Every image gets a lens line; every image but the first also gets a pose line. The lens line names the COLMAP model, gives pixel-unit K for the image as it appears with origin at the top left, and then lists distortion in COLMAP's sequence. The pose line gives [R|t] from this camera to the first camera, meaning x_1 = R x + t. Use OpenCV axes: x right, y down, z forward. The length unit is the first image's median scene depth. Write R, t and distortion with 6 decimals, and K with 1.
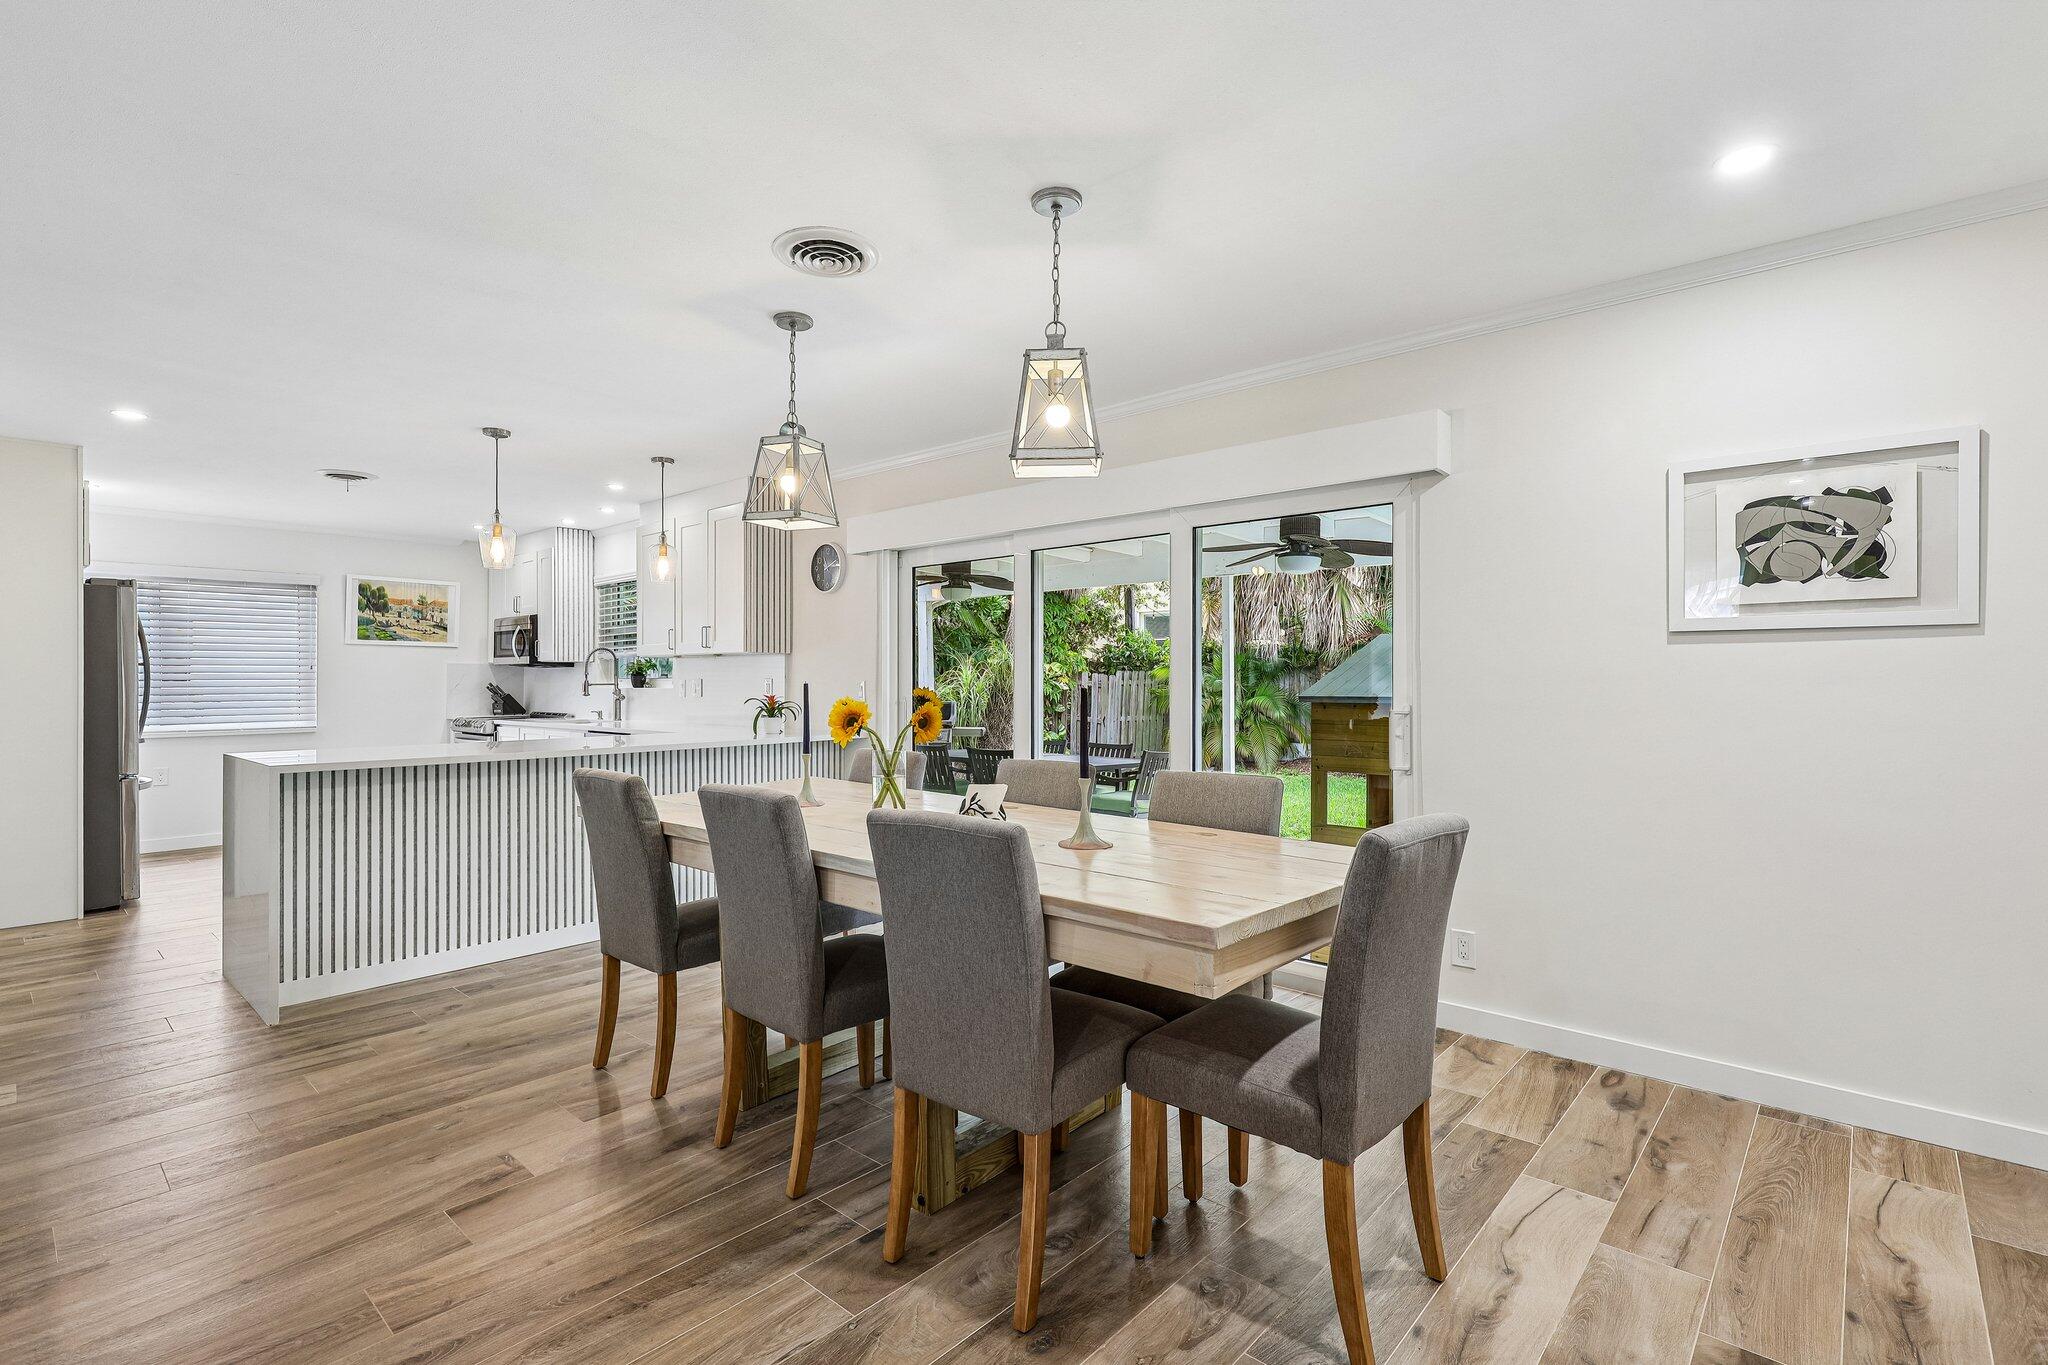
lens RADIAL K [[941.1, 0, 1033.5], [0, 941.1, 672.2], [0, 0, 1]] dist [0.000521, -0.001070]
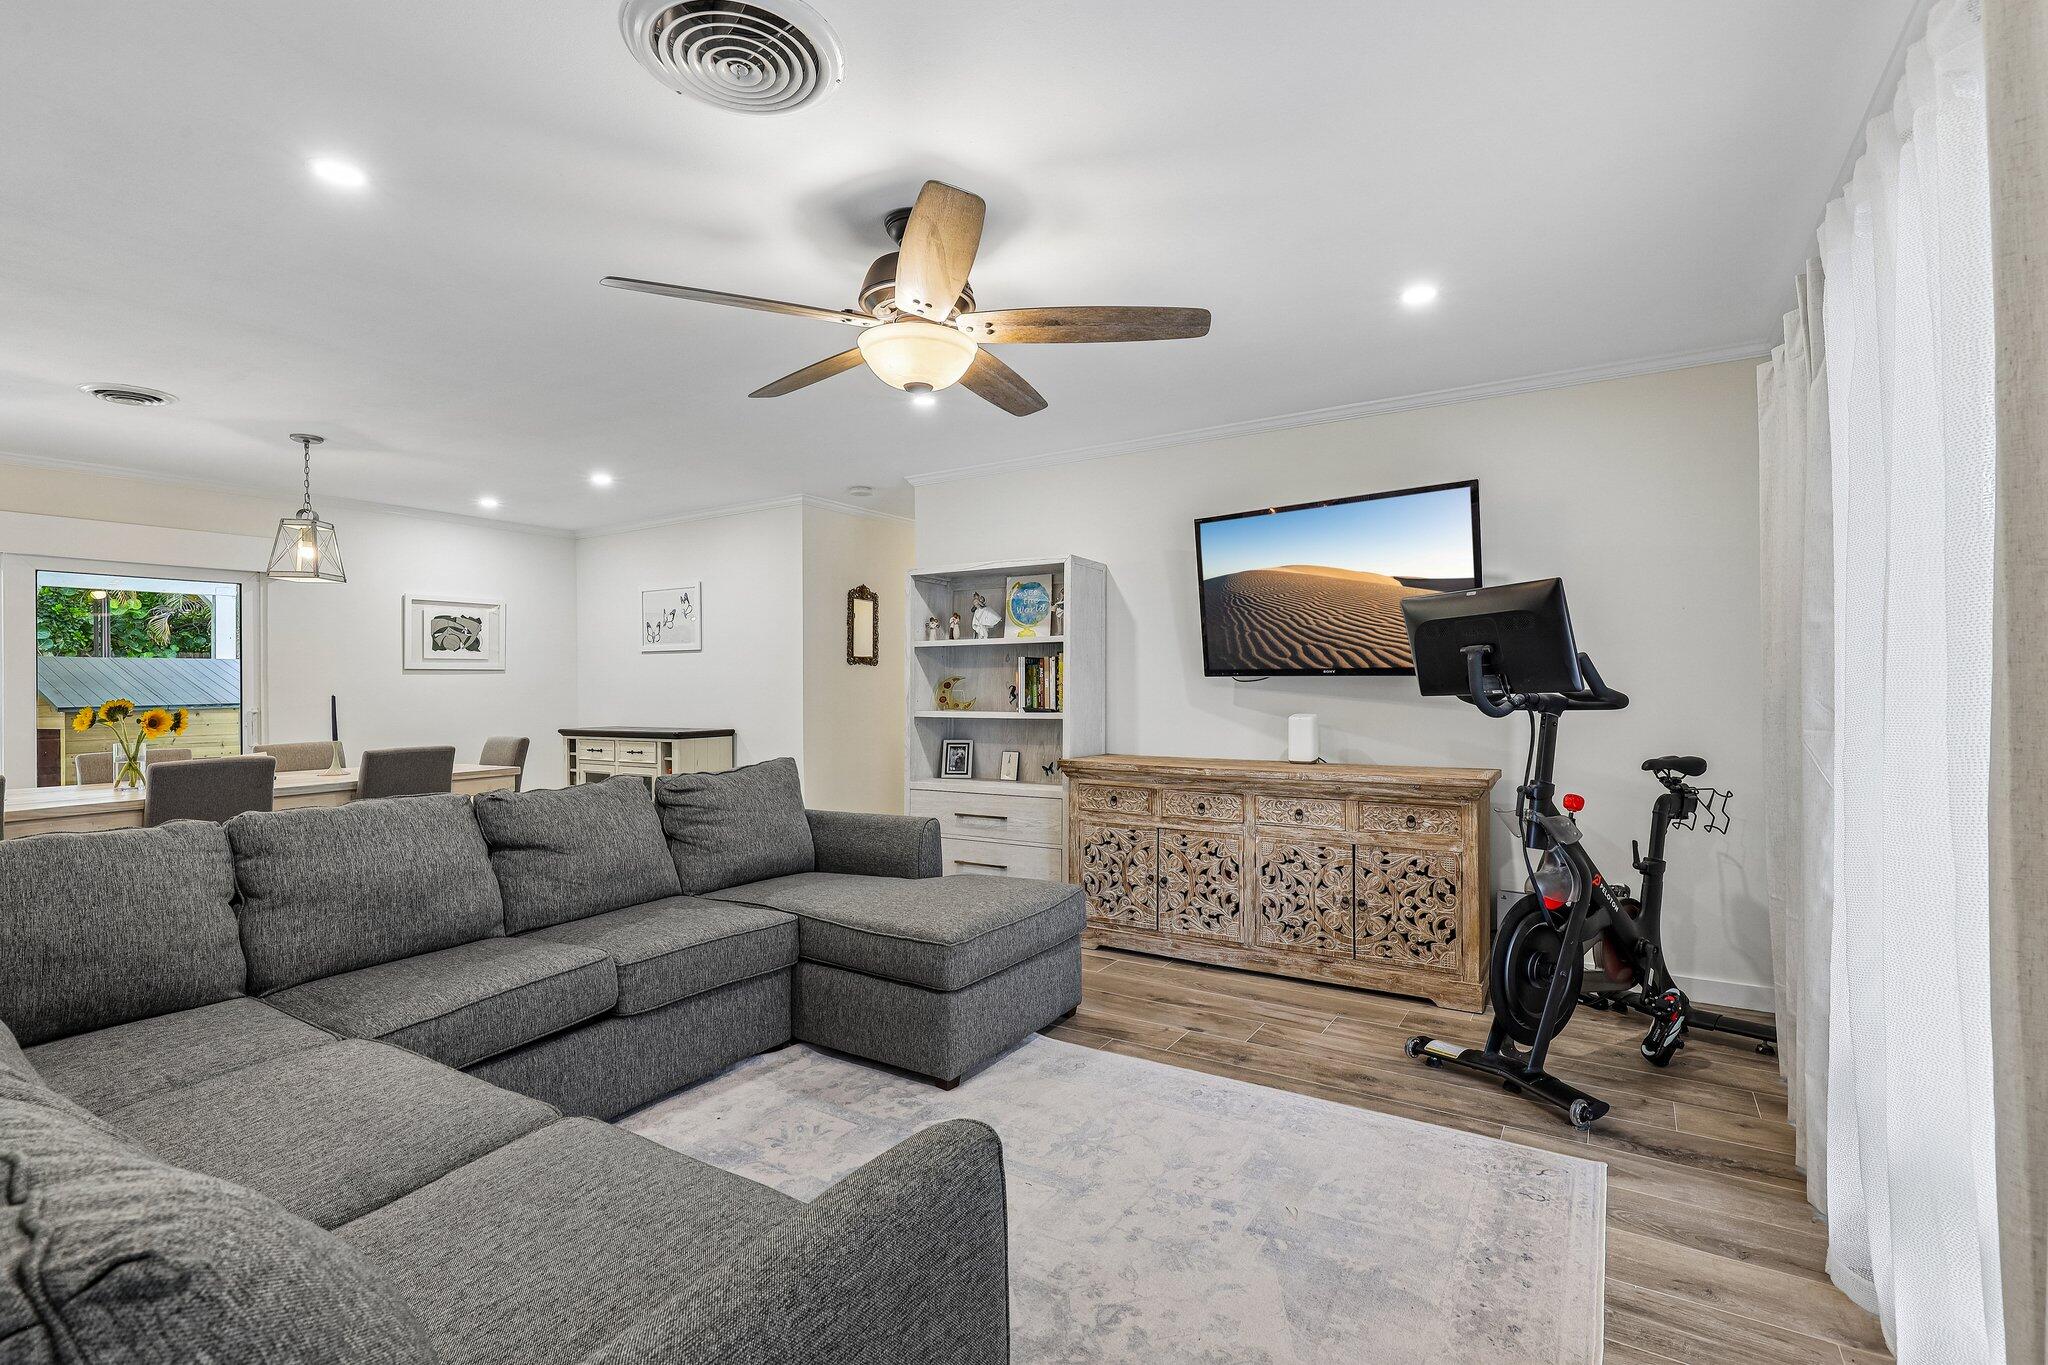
lens RADIAL K [[941.1, 0, 1057.7], [0, 941.1, 681.8], [0, 0, 1]] dist [0.000521, -0.001070]
pose [[-0.164752, 0.006130, 0.986316, -0.655130], [0.001256, 0.999981, -0.006005, 0.001152], [-0.986334, 0.000249, -0.164756, -0.059251]]
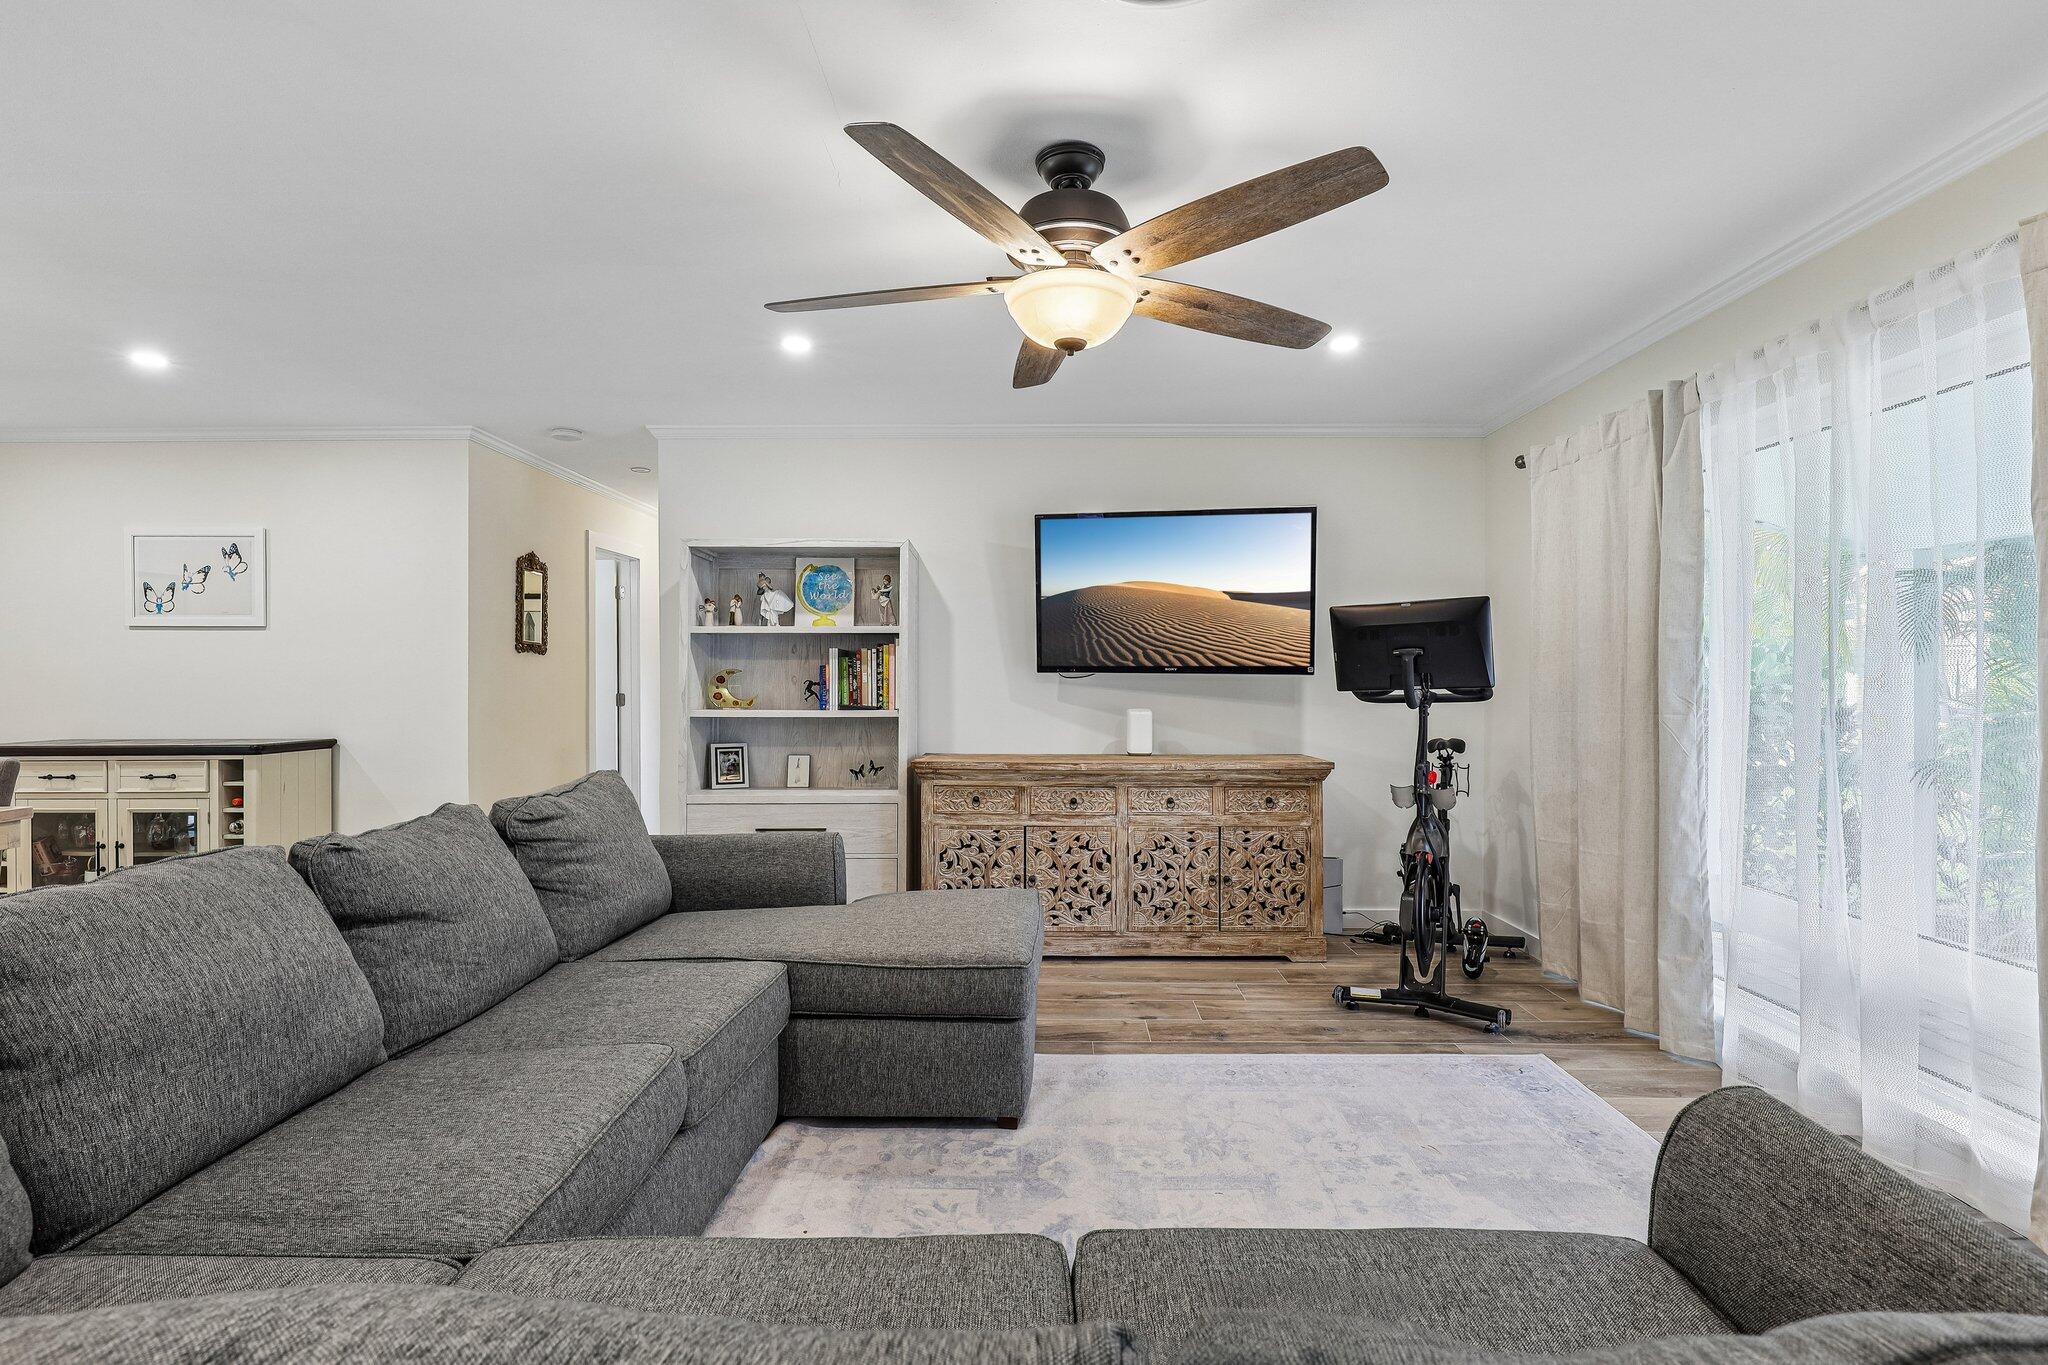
lens RADIAL K [[941.1, 0, 1049.9], [0, 941.1, 681.5], [0, 0, 1]] dist [0.000521, -0.001070]
pose [[-0.659181, 0.002956, 0.751979, -0.537025], [-0.003414, 0.999970, -0.006924, 0.004027], [-0.751977, -0.007131, -0.659151, 0.138490]]
